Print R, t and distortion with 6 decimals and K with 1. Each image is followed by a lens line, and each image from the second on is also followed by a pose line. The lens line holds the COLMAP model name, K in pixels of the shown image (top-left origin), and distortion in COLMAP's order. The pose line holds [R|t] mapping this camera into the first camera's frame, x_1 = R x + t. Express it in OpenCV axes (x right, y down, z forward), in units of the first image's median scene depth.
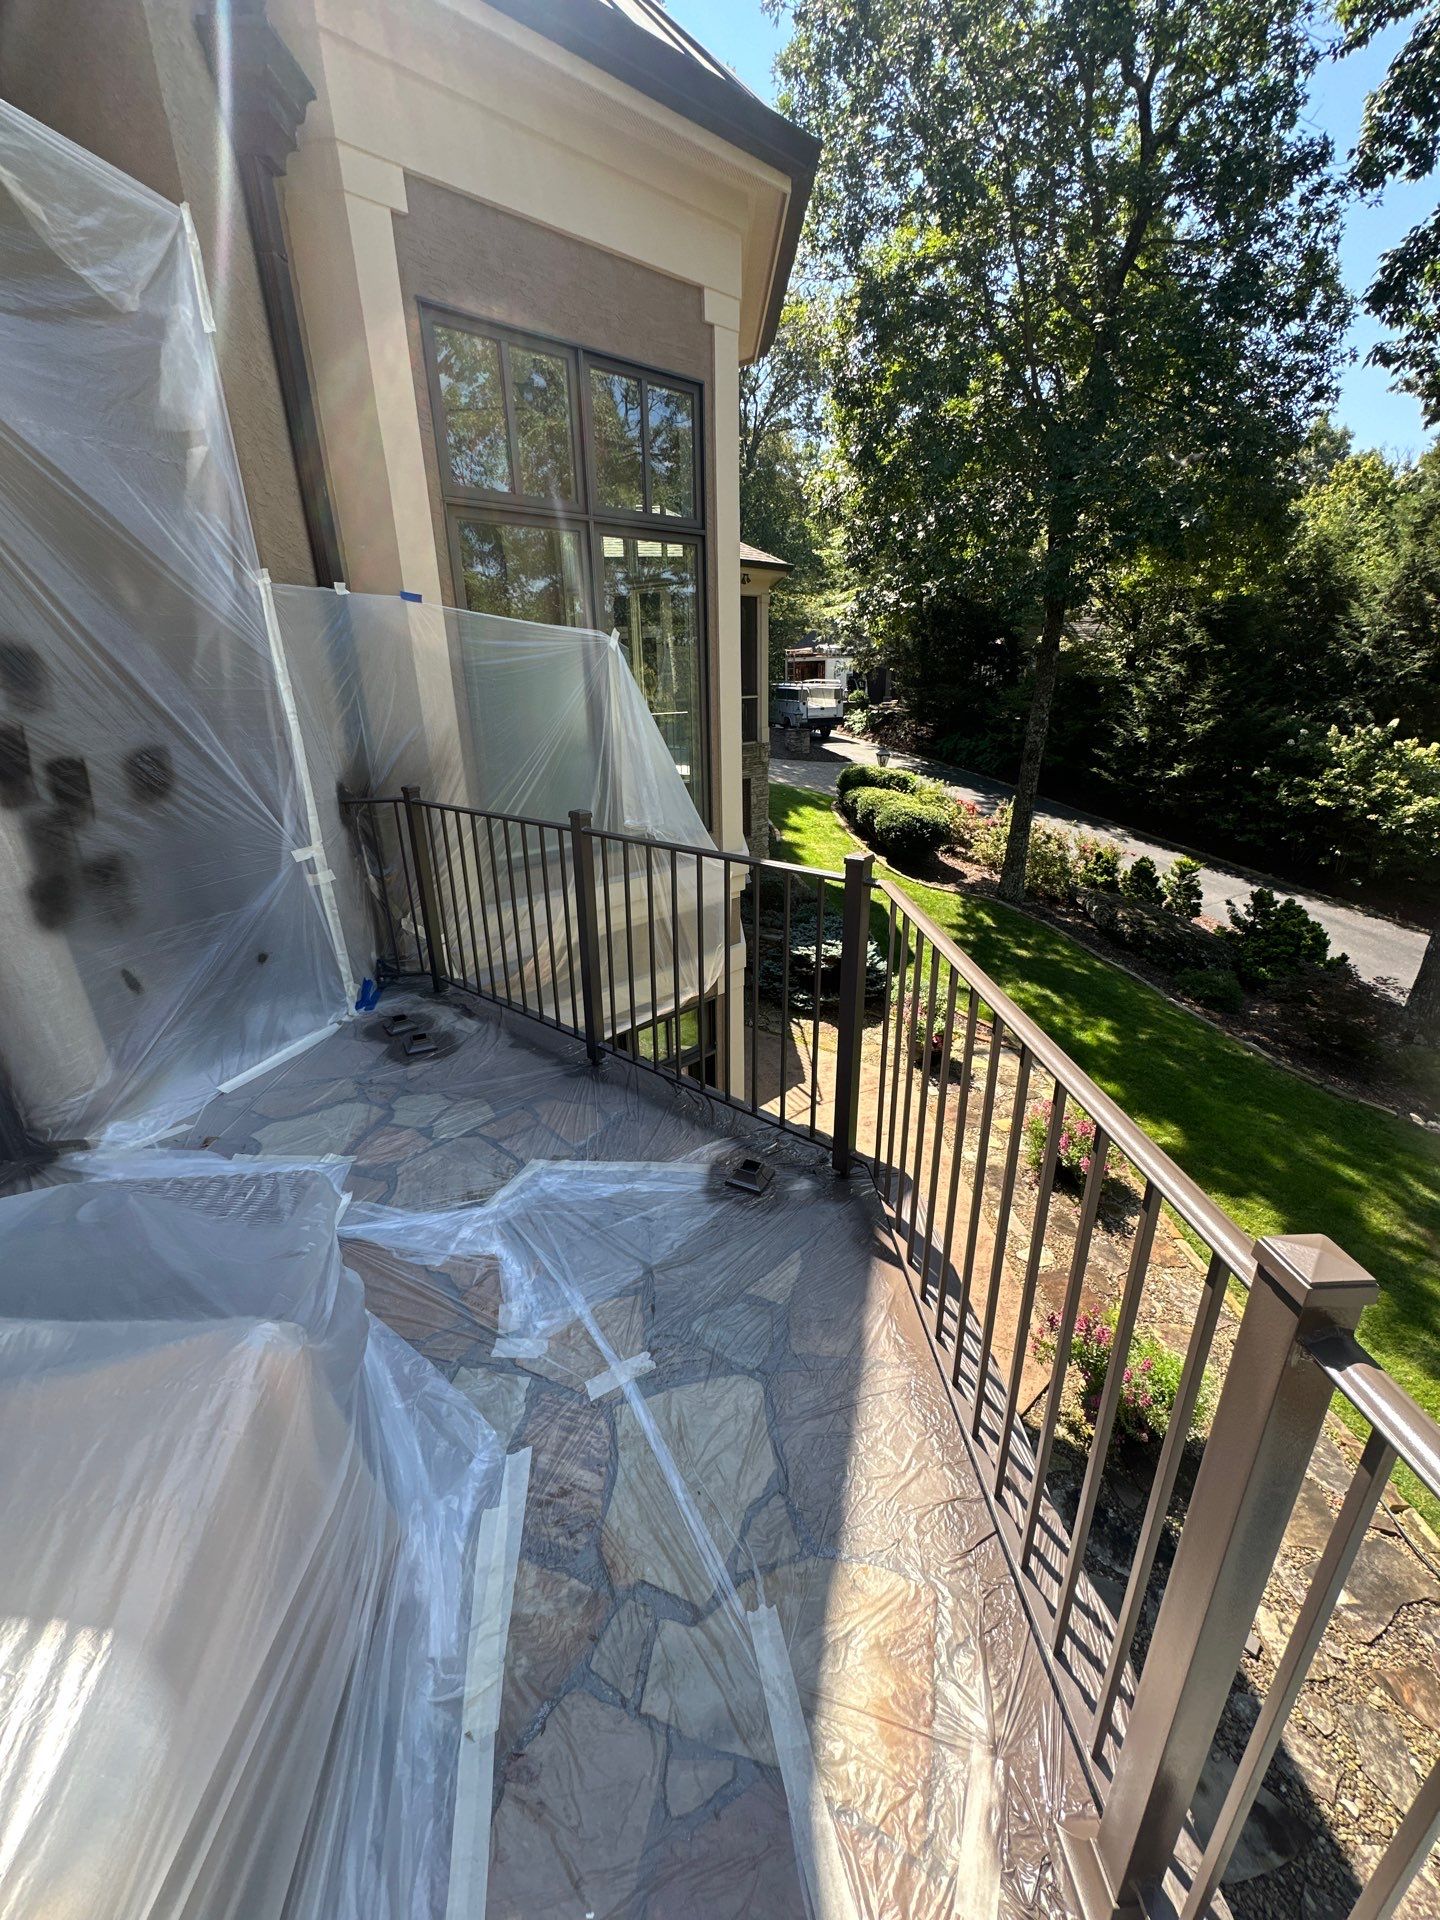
lens RADIAL K [[765.7, 0, 720.0], [0, 765.7, 960.0], [0, 0, 1]] dist [-0.001018, -0.000236]
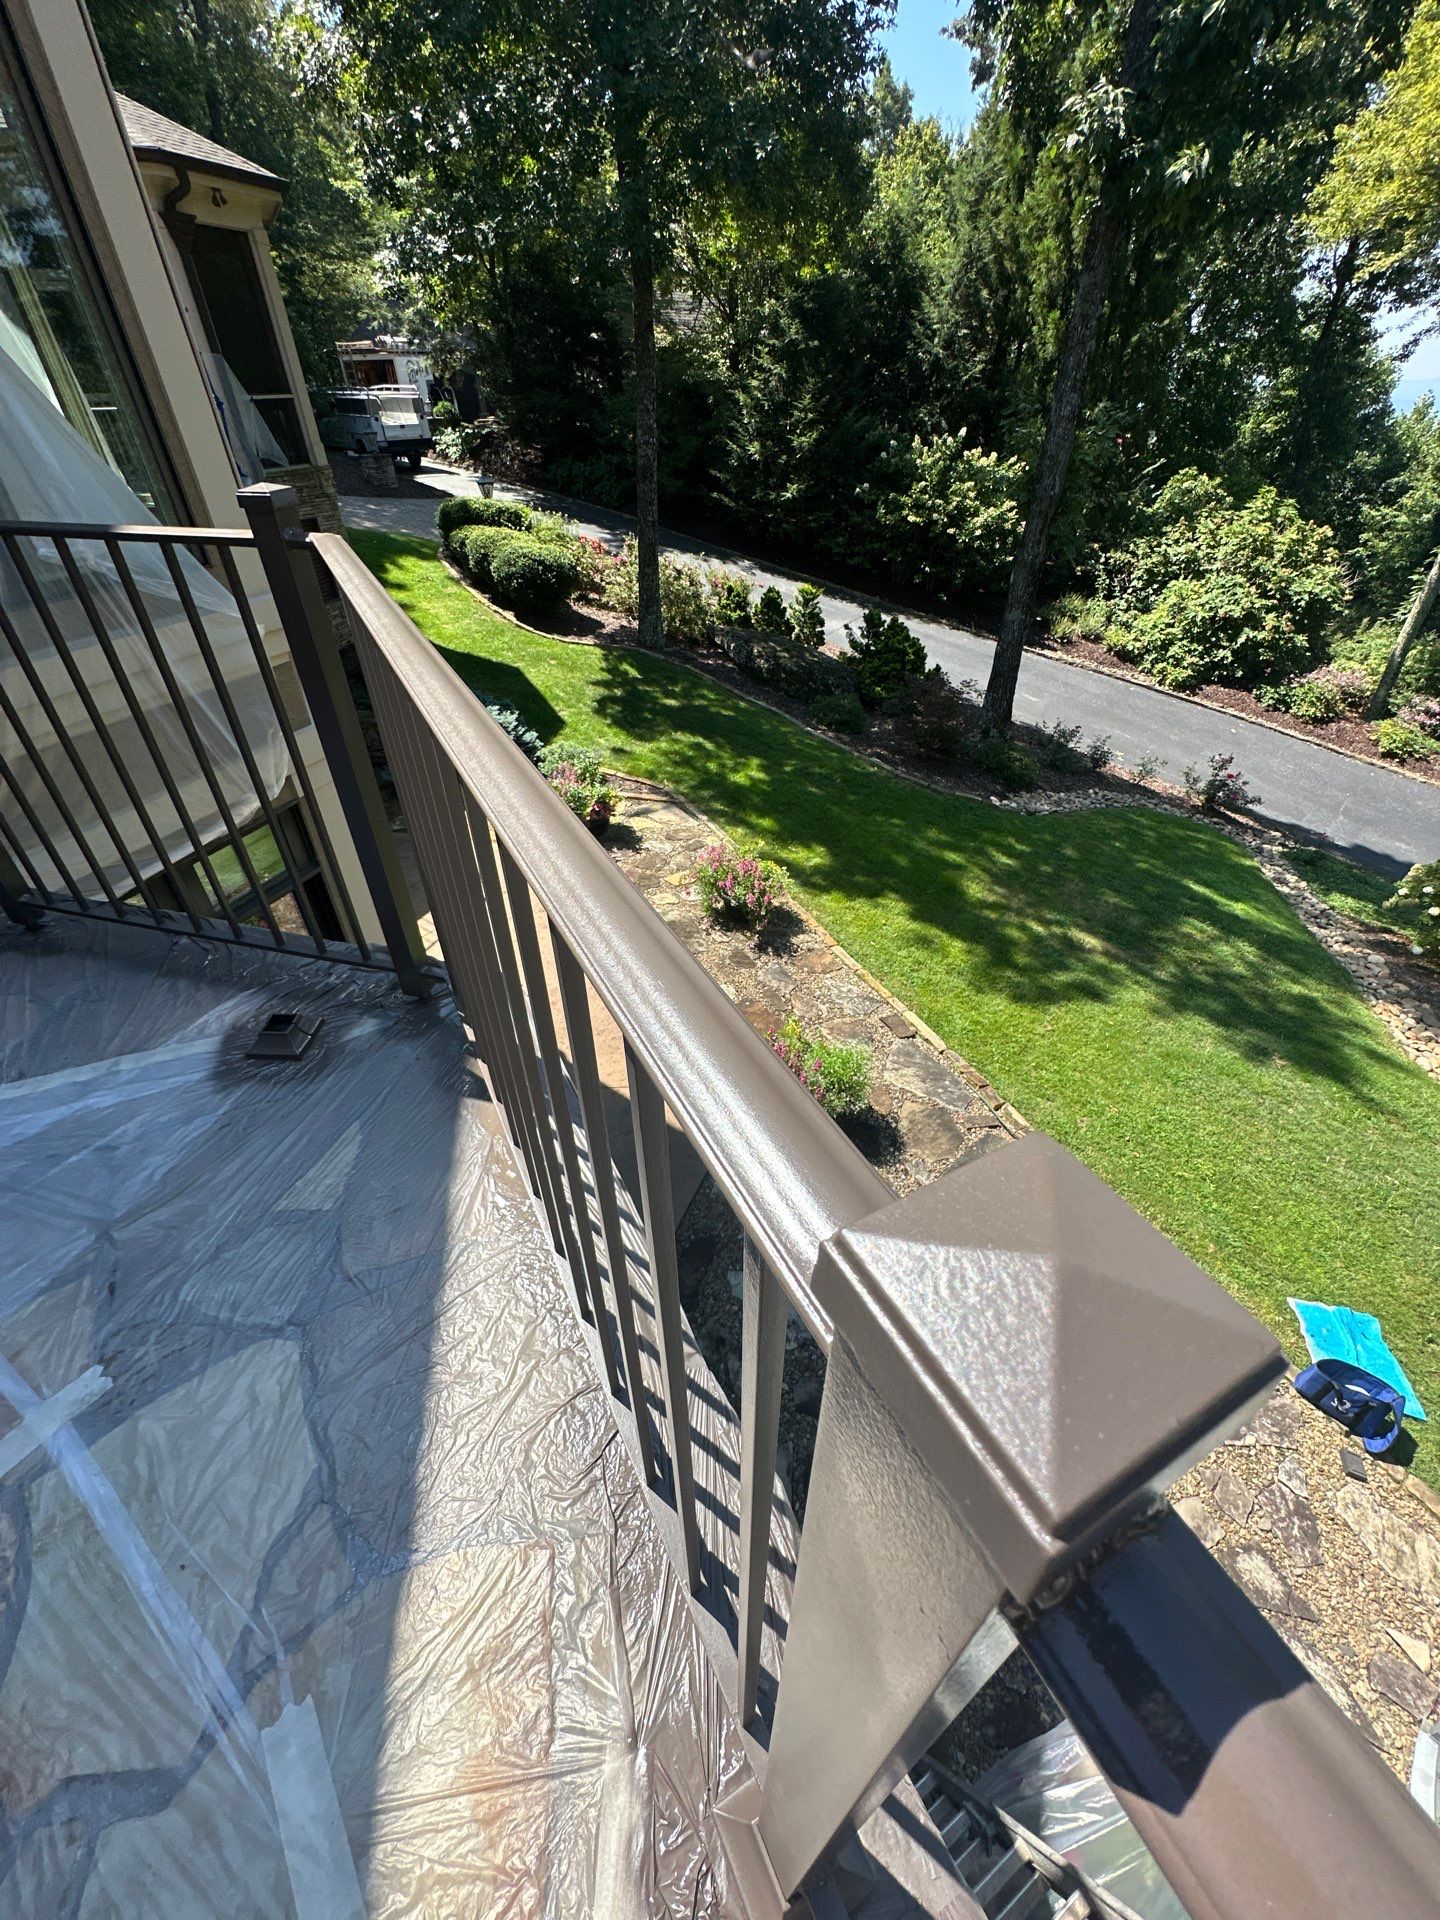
lens RADIAL K [[765.7, 0, 720.0], [0, 765.7, 960.0], [0, 0, 1]] dist [-0.001018, -0.000236]
pose [[0.902955, -0.251239, 0.348643, 0.030467], [0.143904, 0.941232, 0.305570, 0.010488], [-0.404925, -0.225744, 0.886044, 0.040881]]
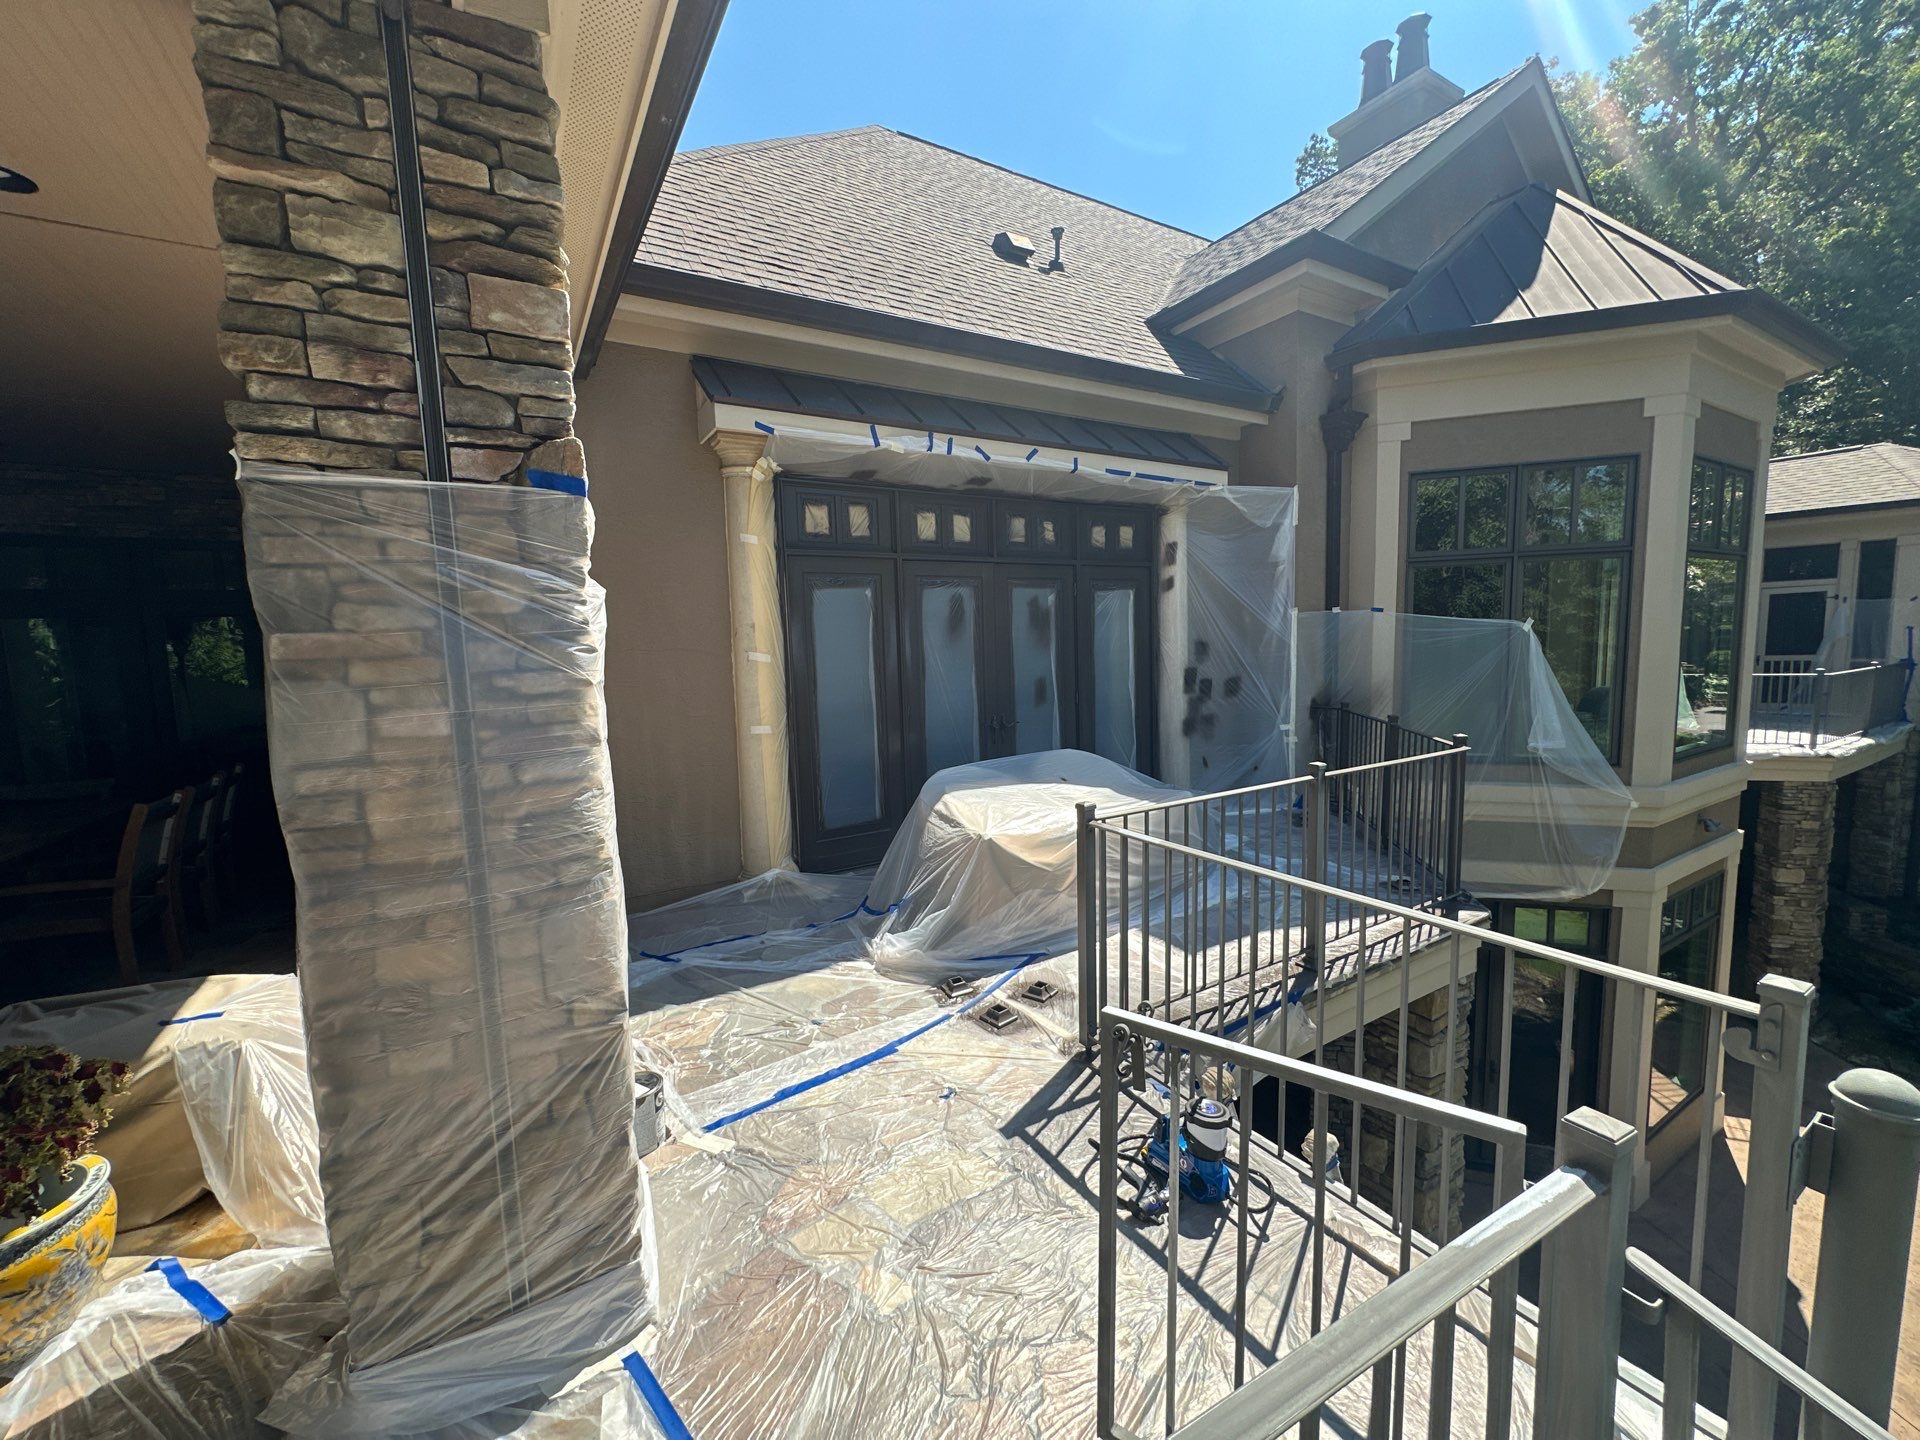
lens RADIAL K [[765.7, 0, 959.3], [0, 765.7, 717.9], [0, 0, 1]] dist [-0.001018, -0.000236]
pose [[0.490642, 0.095537, -0.866108, 0.207697], [-0.289324, 0.955441, -0.058508, 0.054420], [0.821926, 0.279292, 0.496420, -0.199908]]
